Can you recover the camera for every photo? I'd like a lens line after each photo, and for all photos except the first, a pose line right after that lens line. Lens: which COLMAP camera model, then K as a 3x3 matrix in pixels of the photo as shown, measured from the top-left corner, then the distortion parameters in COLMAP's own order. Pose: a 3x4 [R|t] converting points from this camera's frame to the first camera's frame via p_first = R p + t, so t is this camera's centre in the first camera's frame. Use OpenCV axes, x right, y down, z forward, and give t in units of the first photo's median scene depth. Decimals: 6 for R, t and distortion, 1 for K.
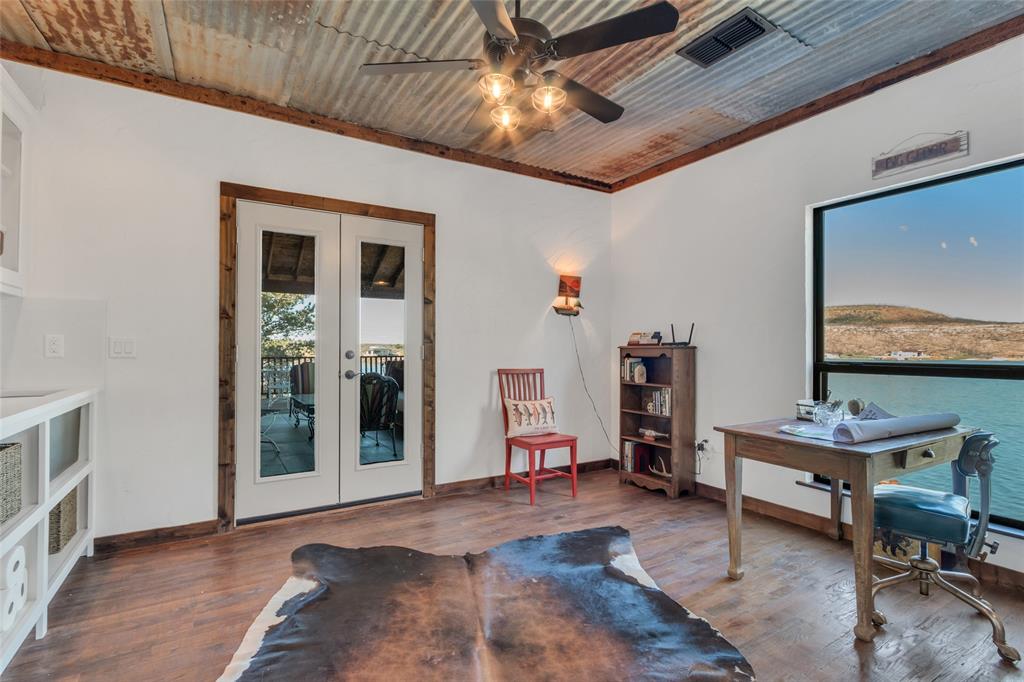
lens RADIAL K [[479.0, 0, 508.5], [0, 479.0, 355.6], [0, 0, 1]] dist [0.001024, 0.000088]
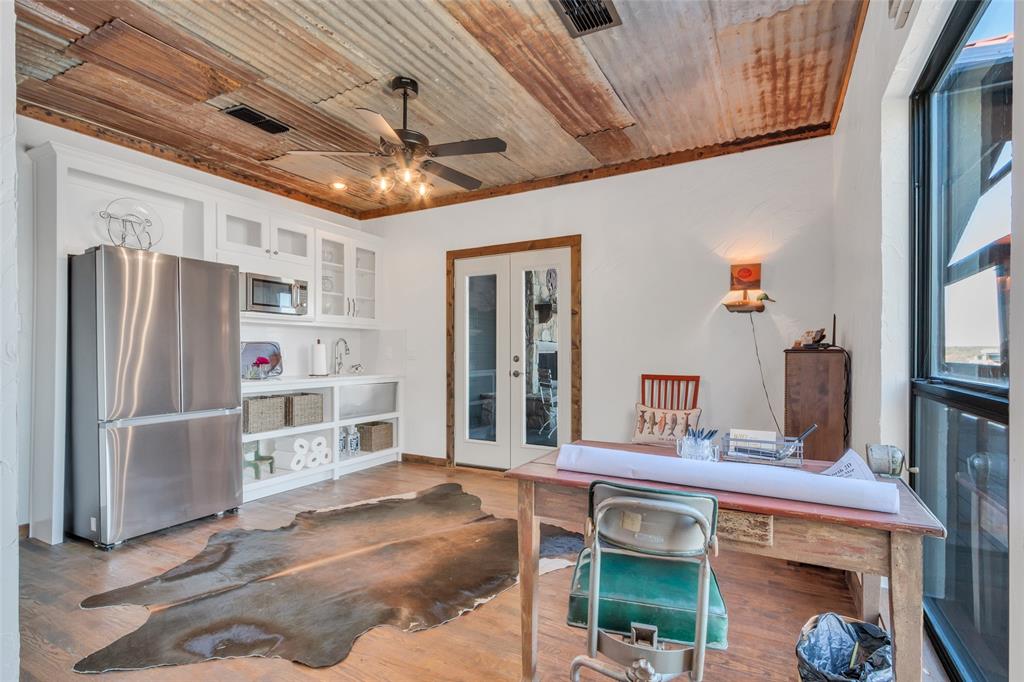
lens RADIAL K [[489.6, 0, 510.8], [0, 489.6, 370.2], [0, 0, 1]] dist [0.003999, 0.000113]
pose [[0.510514, 0.022605, -0.859572, 0.755105], [-0.010757, 0.999744, 0.019903, 0.002316], [0.859802, -0.000915, 0.510627, 0.272754]]
